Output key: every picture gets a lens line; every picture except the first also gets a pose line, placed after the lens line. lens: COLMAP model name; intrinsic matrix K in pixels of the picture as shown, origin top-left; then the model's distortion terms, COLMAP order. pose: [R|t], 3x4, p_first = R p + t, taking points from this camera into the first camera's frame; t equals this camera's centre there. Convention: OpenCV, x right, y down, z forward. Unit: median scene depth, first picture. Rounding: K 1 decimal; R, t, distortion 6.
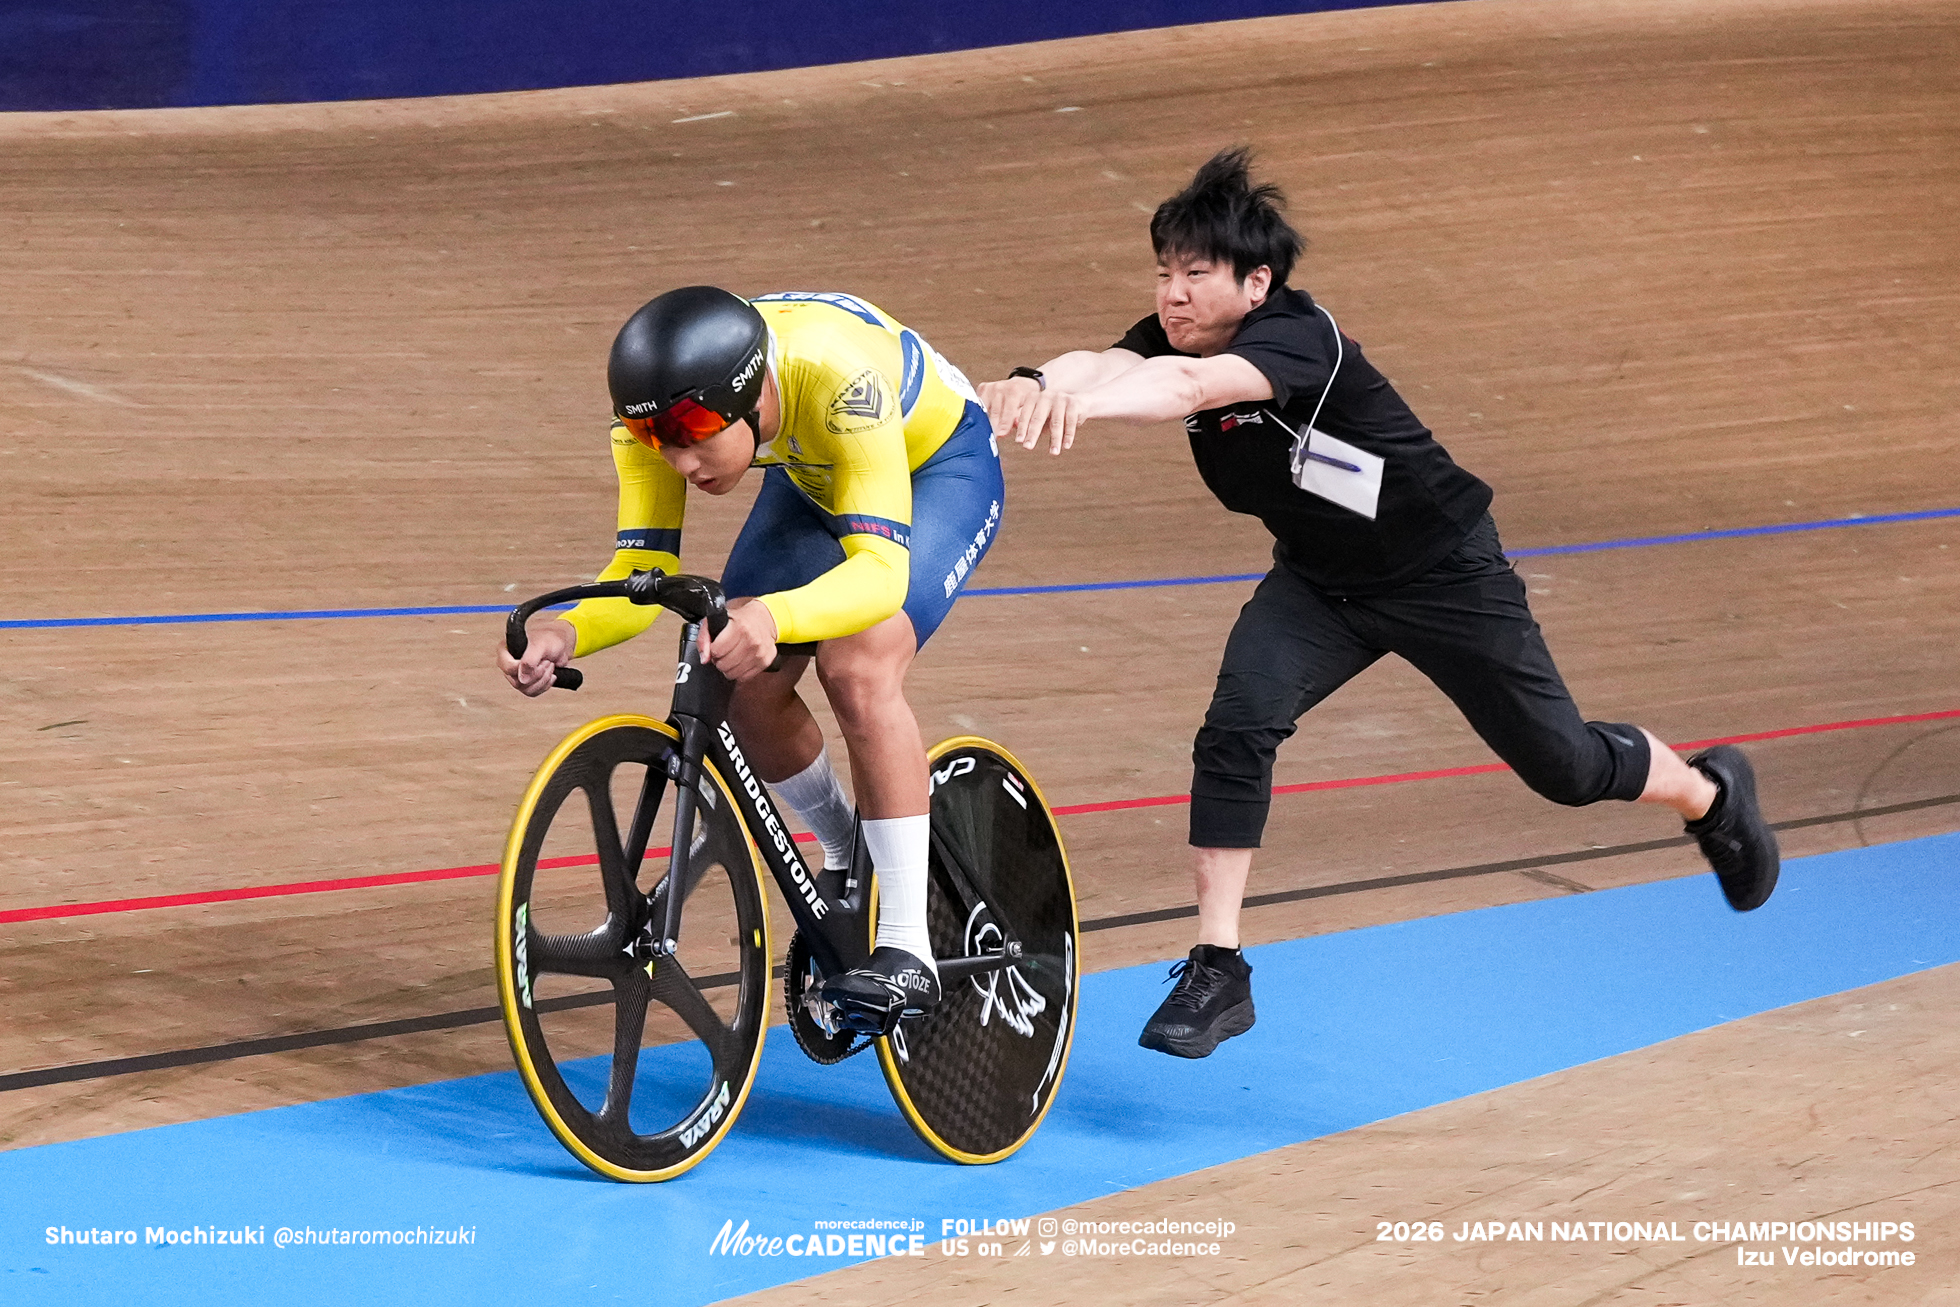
lens RADIAL K [[3074.5, 0, 932.1], [0, 3074.5, 580.0], [0, 0, 1]] dist [0.002183, 0.017534]
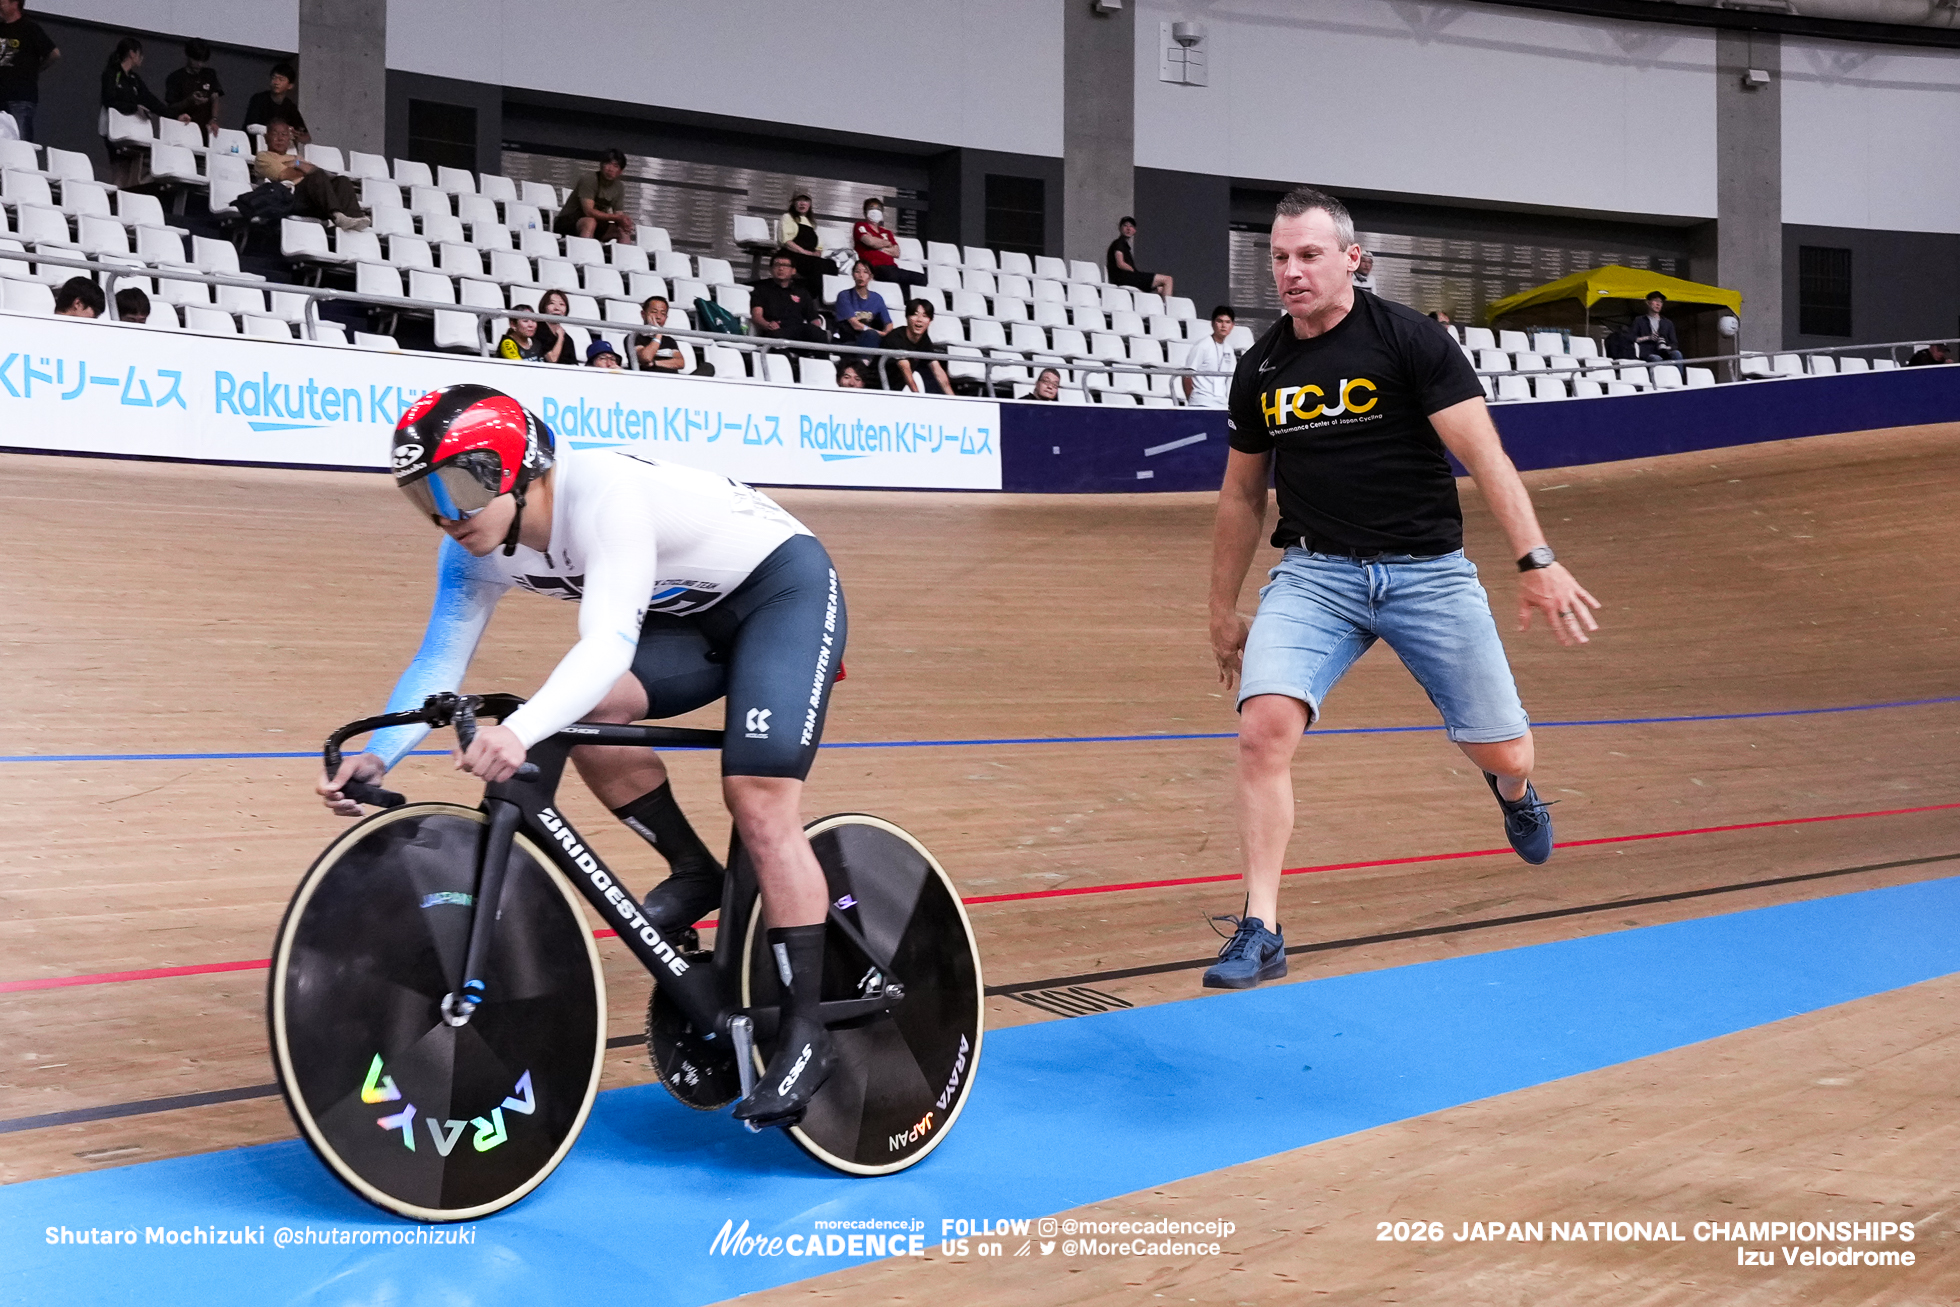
lens RADIAL K [[2313.9, 0, 436.1], [0, 2313.9, 580.0], [0, 0, 1]] dist [-0.010322, 0.001623]
pose [[0.995969, -0.010056, -0.089128, -0.696033], [0.003658, 0.997422, -0.071669, 0.019702], [0.089619, 0.071054, 0.993438, -0.606850]]
